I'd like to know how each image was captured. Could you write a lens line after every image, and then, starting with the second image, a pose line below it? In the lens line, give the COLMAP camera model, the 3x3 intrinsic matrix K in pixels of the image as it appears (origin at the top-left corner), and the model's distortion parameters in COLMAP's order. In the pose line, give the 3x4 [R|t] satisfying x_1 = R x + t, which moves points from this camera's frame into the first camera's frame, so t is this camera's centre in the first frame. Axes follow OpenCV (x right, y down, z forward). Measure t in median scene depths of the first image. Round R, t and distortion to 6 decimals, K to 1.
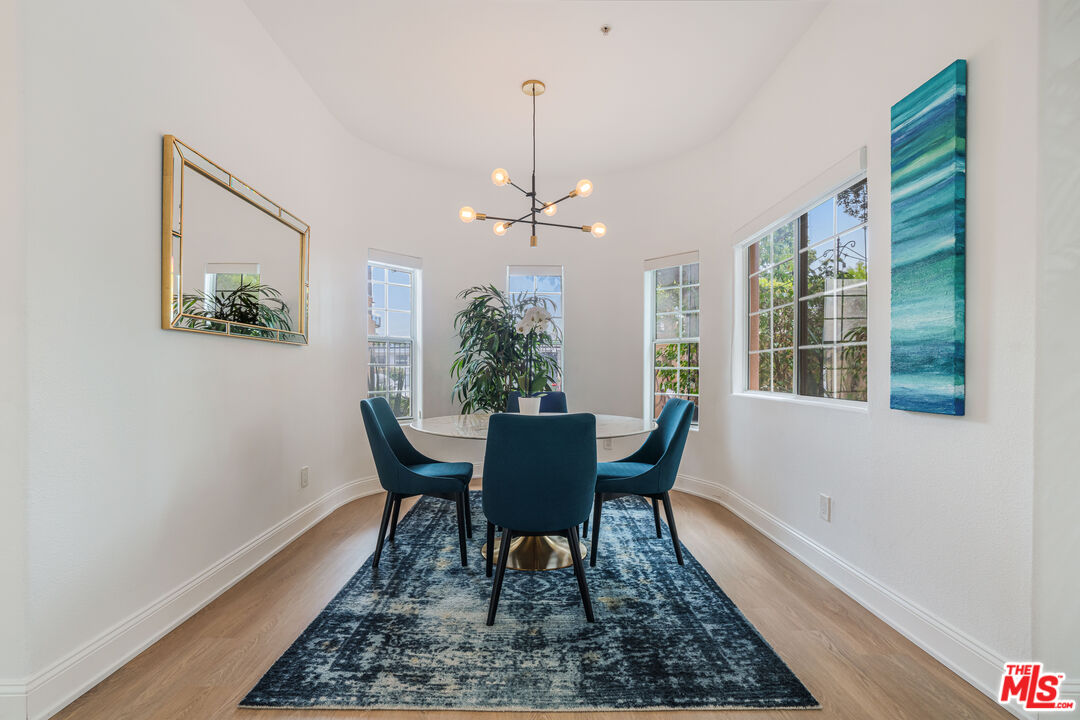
lens RADIAL K [[481.7, 0, 541.4], [0, 481.7, 369.1], [0, 0, 1]] dist [-0.031316, 0.007118]
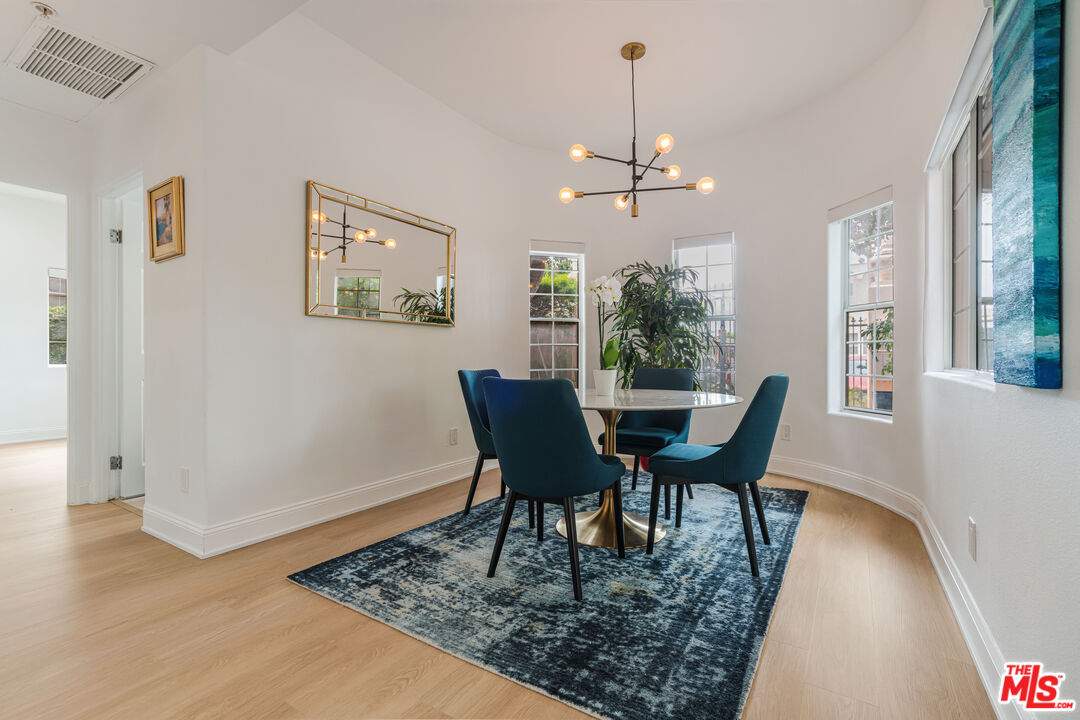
lens RADIAL K [[481.7, 0, 544.9], [0, 481.7, 350.7], [0, 0, 1]] dist [-0.031316, 0.007118]
pose [[0.842114, -0.013146, -0.539140, 0.555638], [0.006423, 0.999876, -0.014349, 0.045200], [0.539262, 0.008621, 0.842094, 0.155506]]
